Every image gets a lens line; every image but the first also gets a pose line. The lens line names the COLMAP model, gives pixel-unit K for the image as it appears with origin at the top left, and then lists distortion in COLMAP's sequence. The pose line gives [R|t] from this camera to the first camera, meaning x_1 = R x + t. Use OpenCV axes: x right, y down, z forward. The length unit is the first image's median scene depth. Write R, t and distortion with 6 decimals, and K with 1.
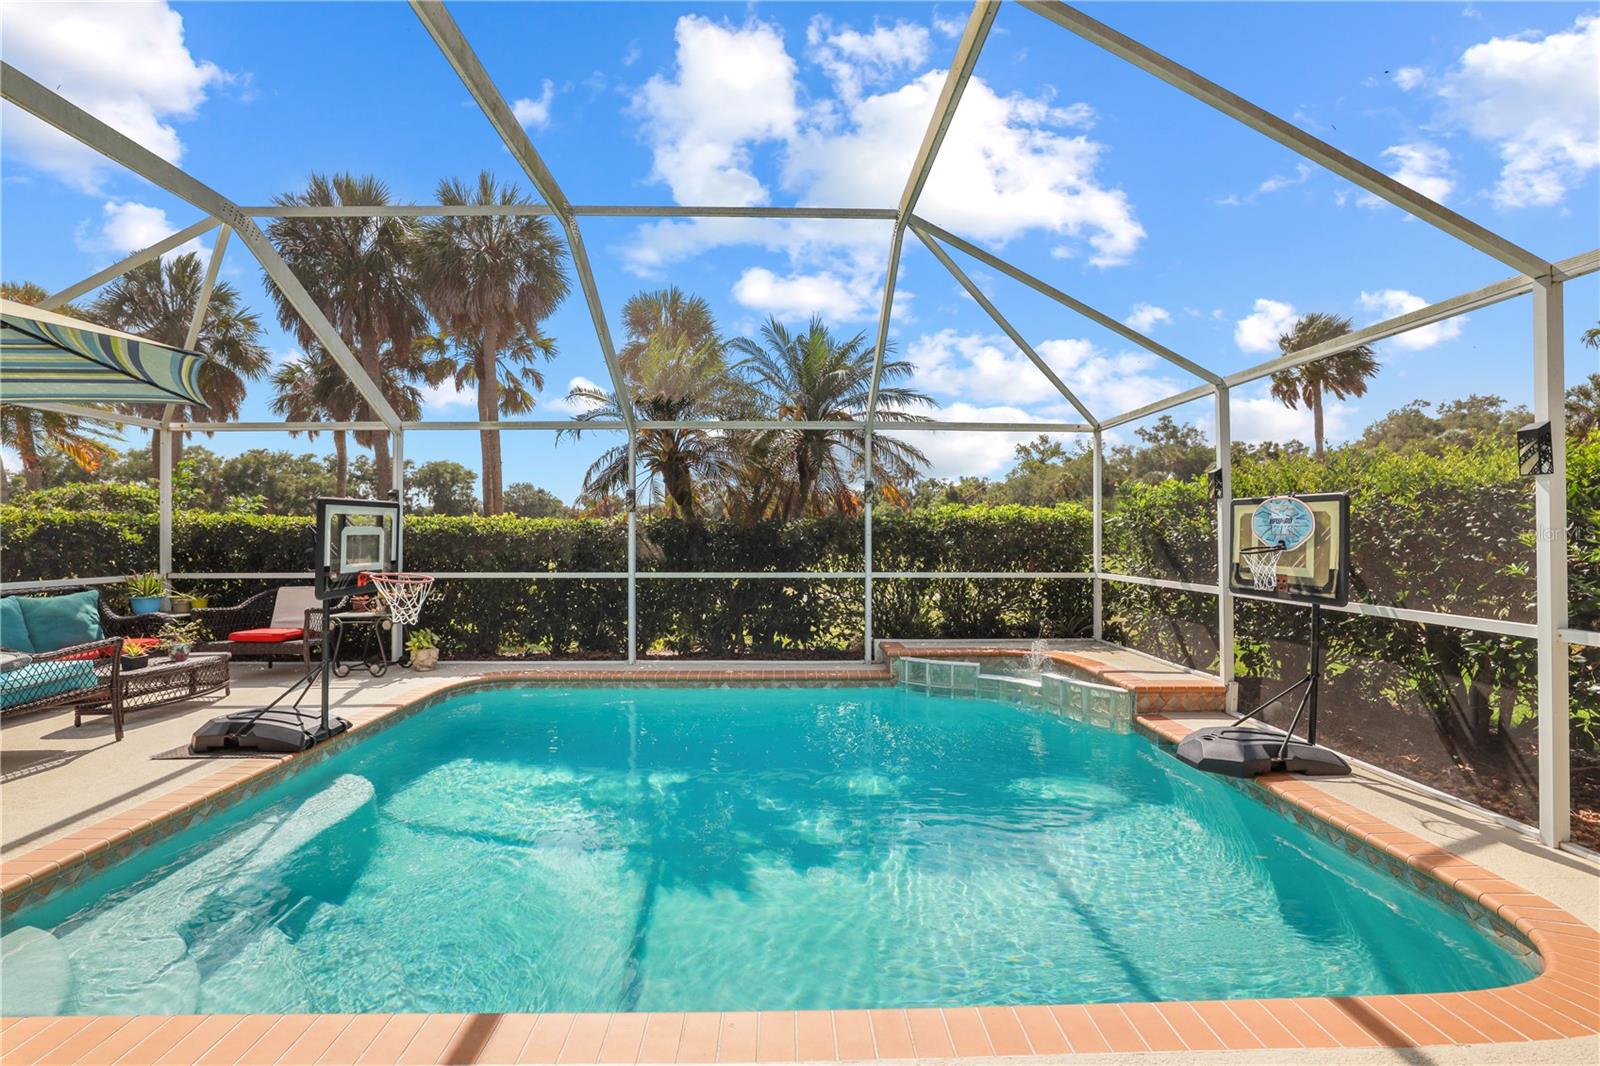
lens RADIAL K [[690.6, 0, 795.0], [0, 690.6, 529.1], [0, 0, 1]] dist [-0.046667, 0.016850]
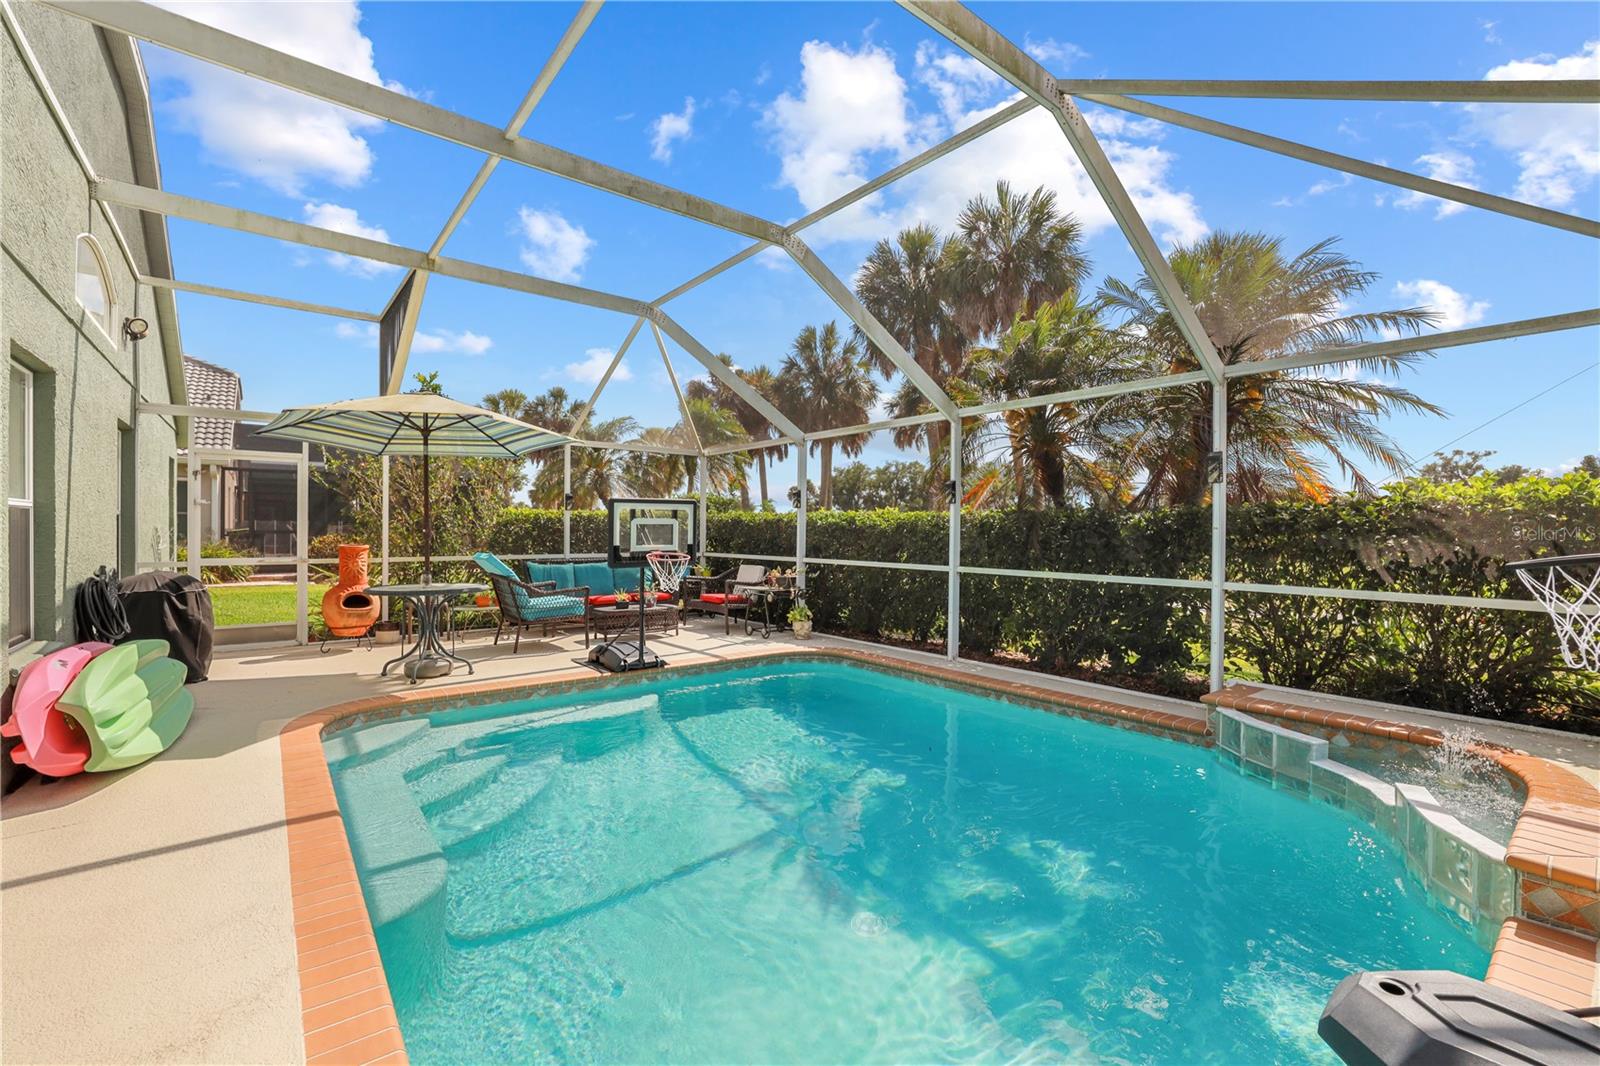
lens RADIAL K [[690.6, 0, 795.0], [0, 690.6, 529.1], [0, 0, 1]] dist [-0.046667, 0.016850]
pose [[0.599129, 0.003554, -0.800645, 0.436525], [-0.001021, 0.999993, 0.003675, 0.008405], [0.800652, -0.001384, 0.599128, 0.264536]]
